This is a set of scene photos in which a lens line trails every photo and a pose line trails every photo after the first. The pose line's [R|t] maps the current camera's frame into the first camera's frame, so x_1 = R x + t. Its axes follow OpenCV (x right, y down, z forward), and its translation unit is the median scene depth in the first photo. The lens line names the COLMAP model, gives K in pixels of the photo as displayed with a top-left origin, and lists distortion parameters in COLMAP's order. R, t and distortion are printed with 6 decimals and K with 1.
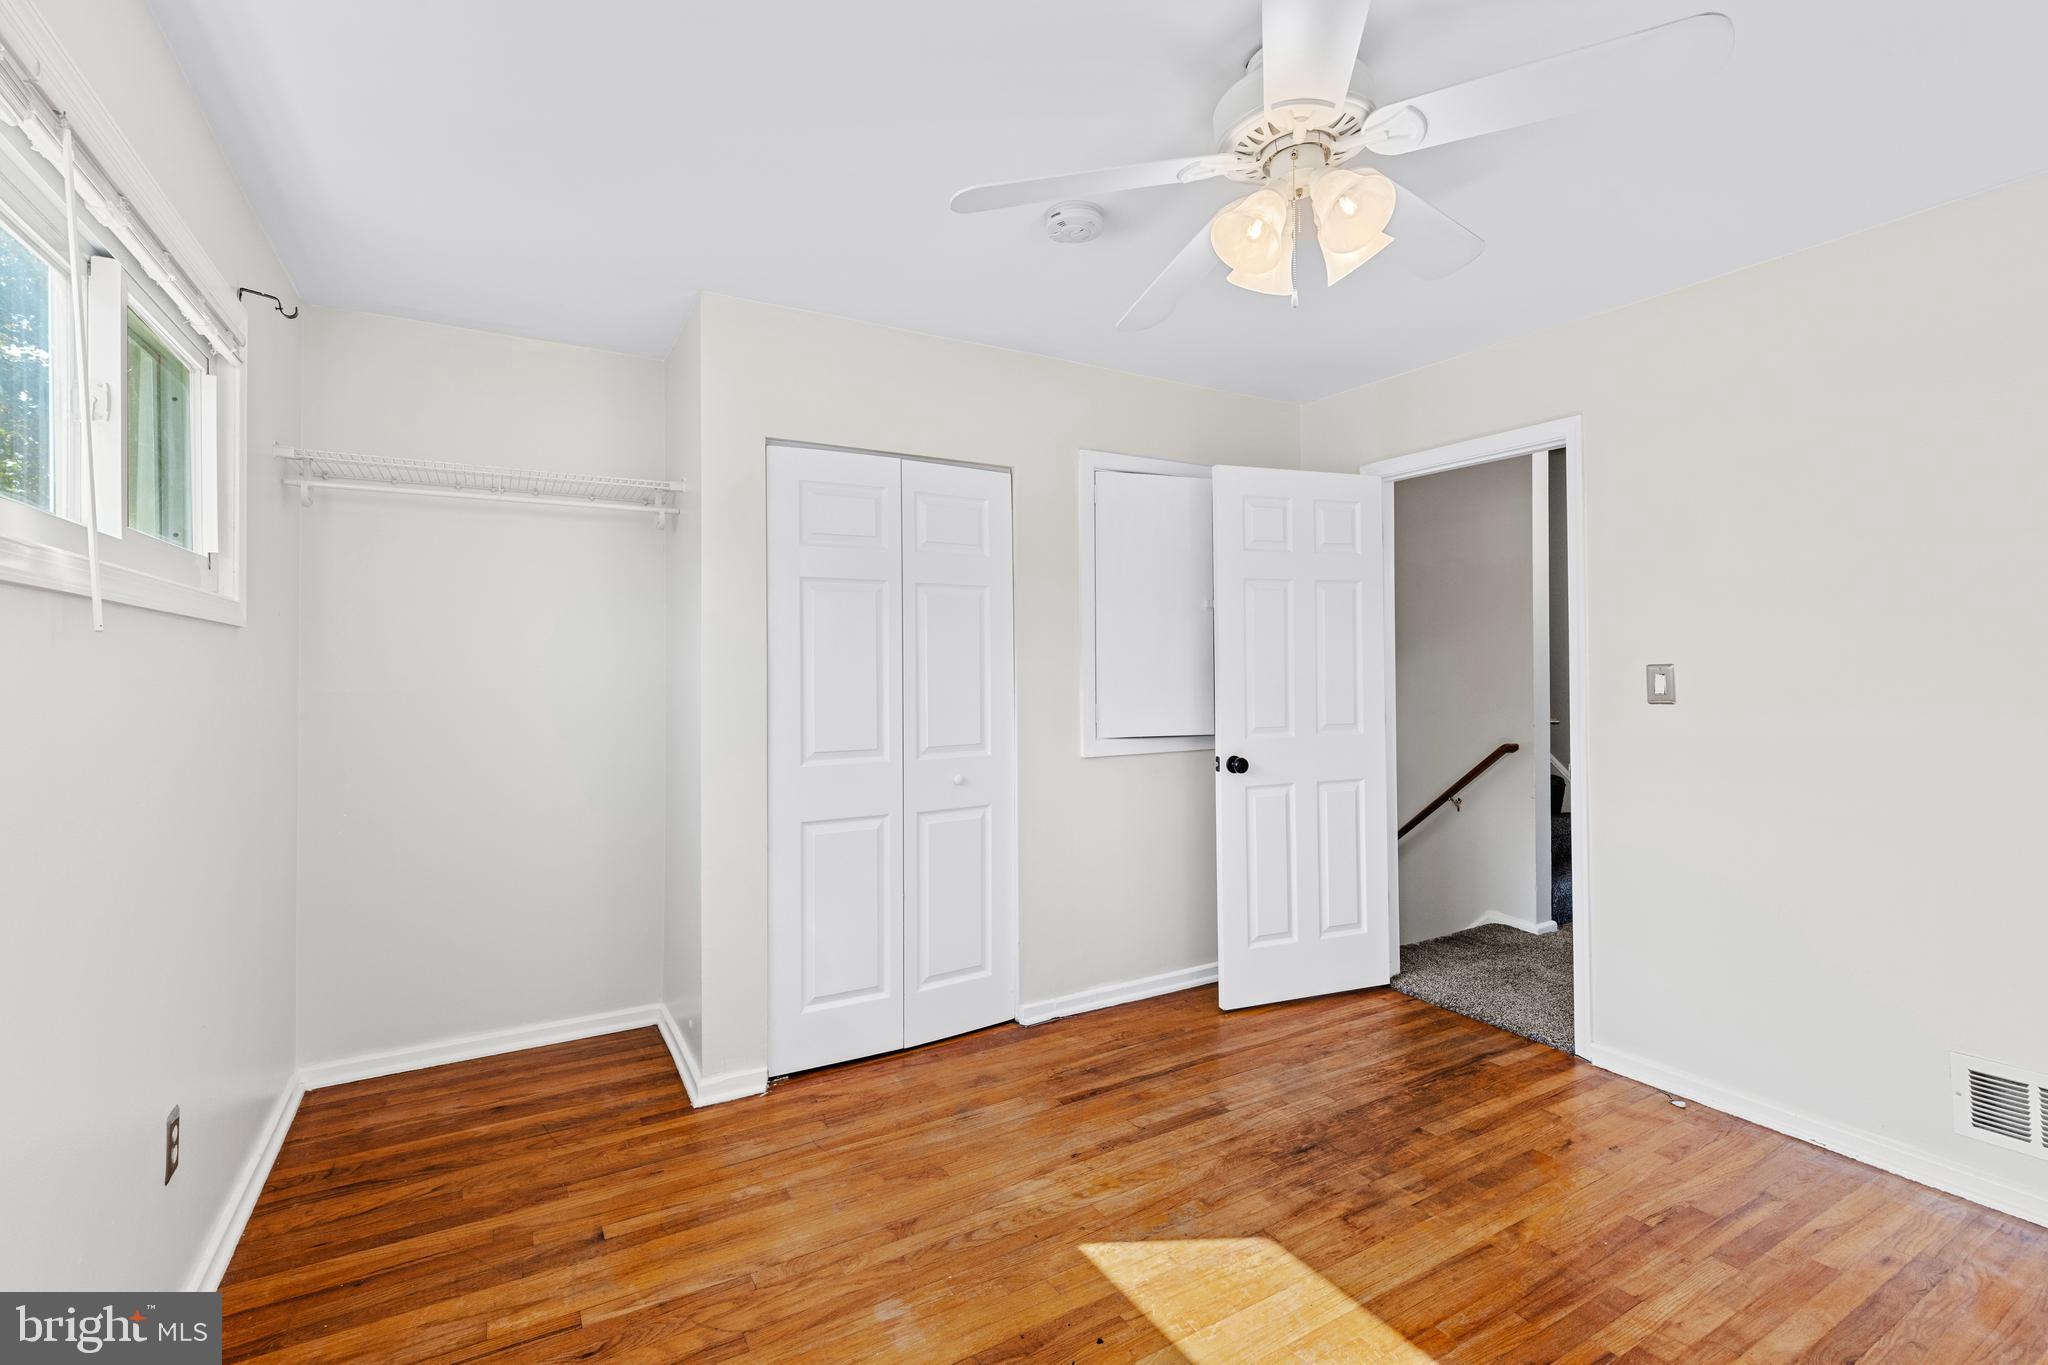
lens RADIAL K [[920.1, 0, 1024.0], [0, 920.1, 672.0], [0, 0, 1]] dist [0.005141, -0.001775]
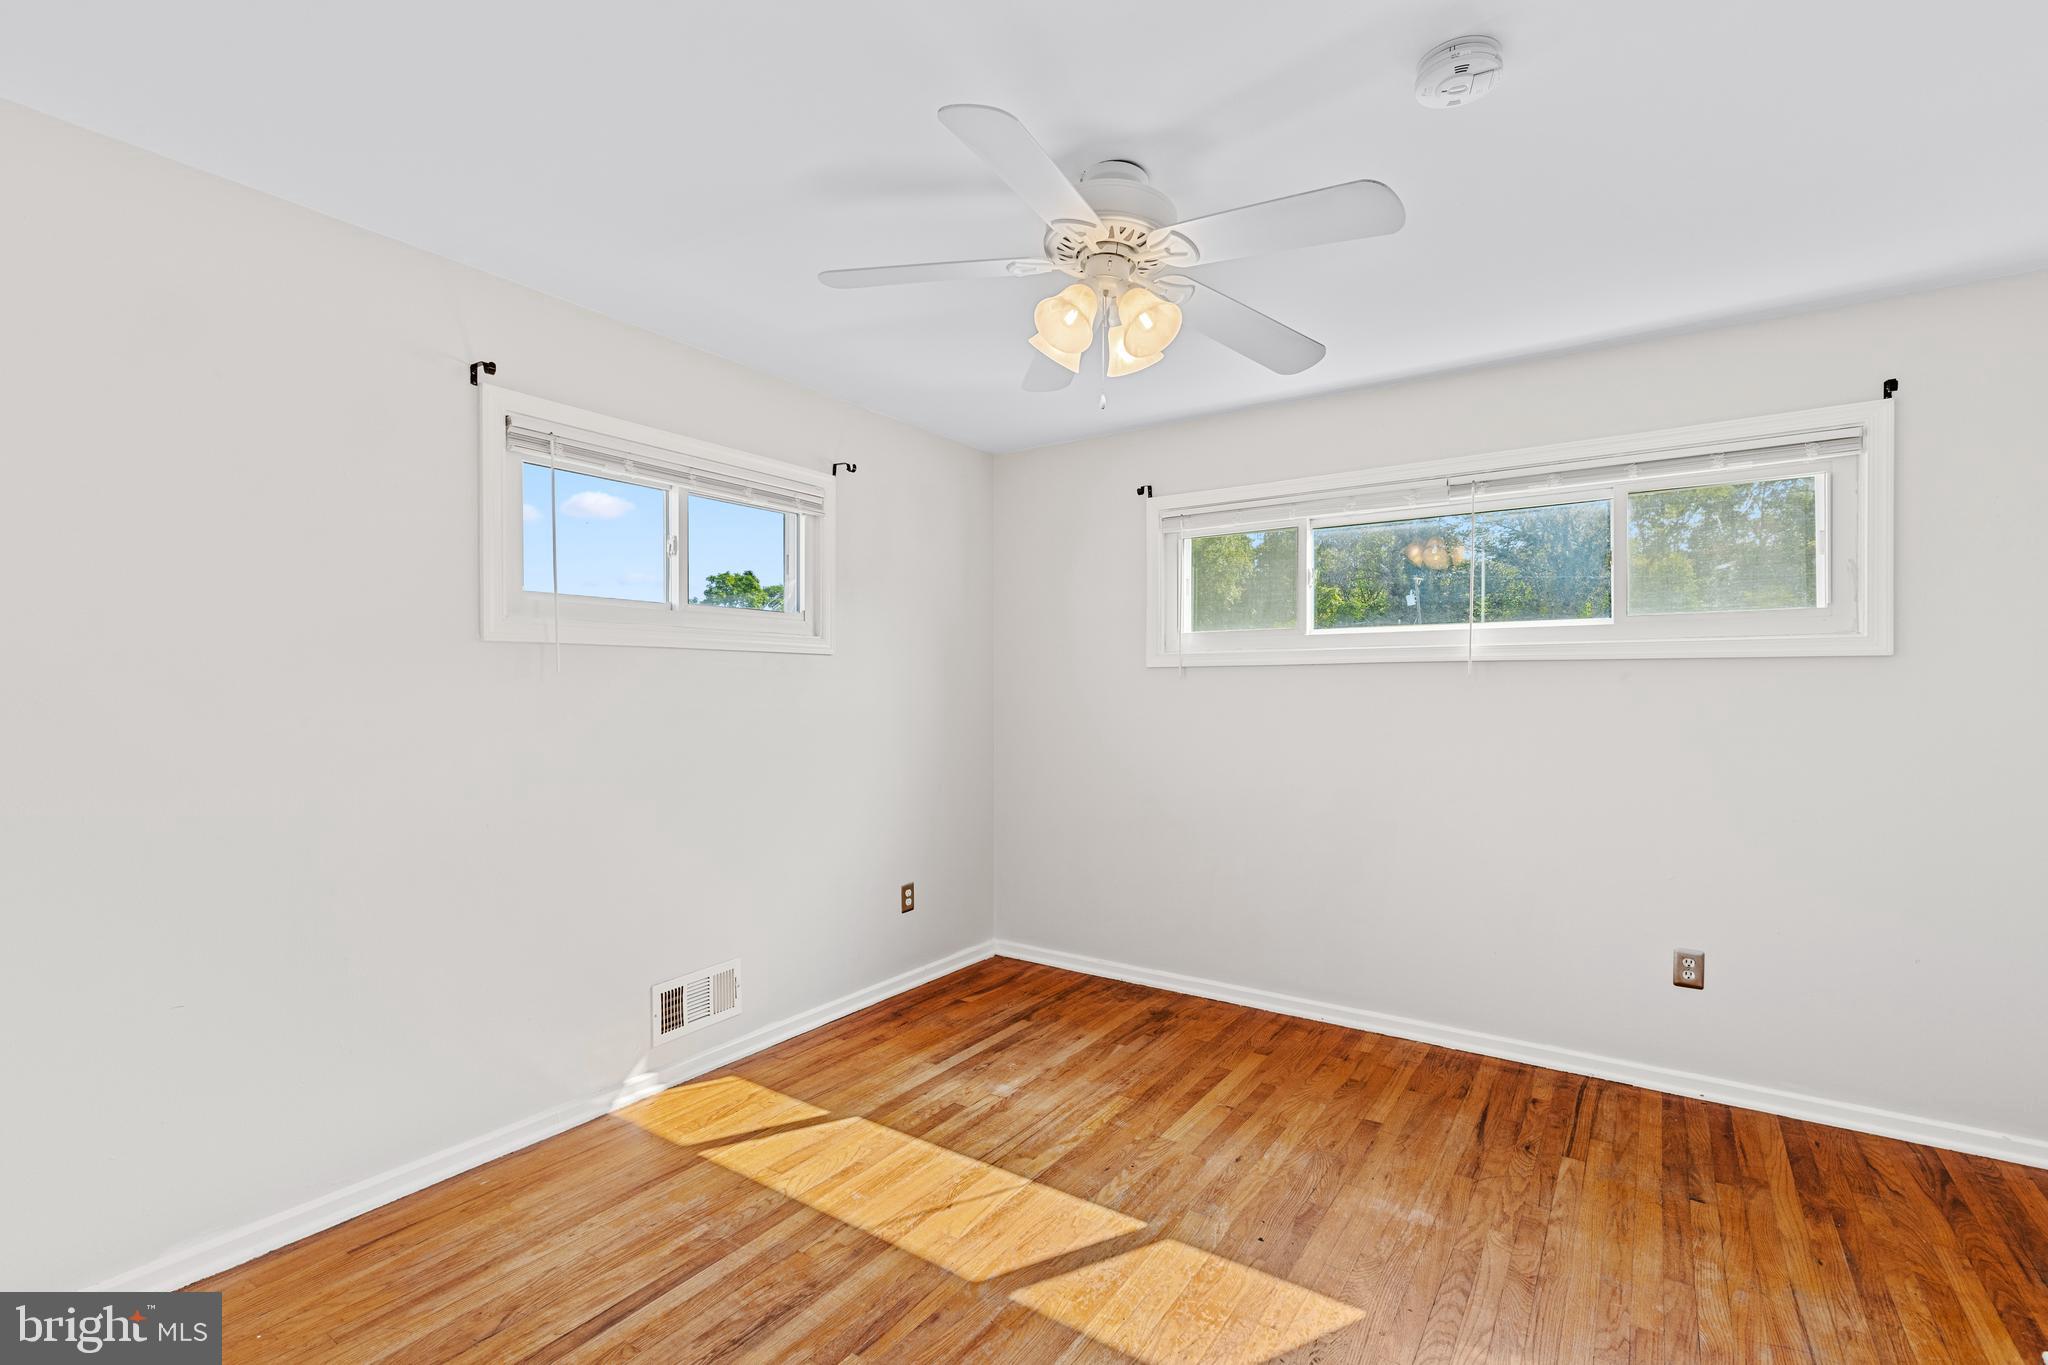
lens RADIAL K [[920.1, 0, 1024.1], [0, 920.1, 685.6], [0, 0, 1]] dist [0.005141, -0.001775]
pose [[-0.902946, 0.001345, -0.429752, 0.794319], [-0.000280, 0.999993, 0.003716, -0.011816], [0.429754, 0.003476, -0.902939, 1.752886]]
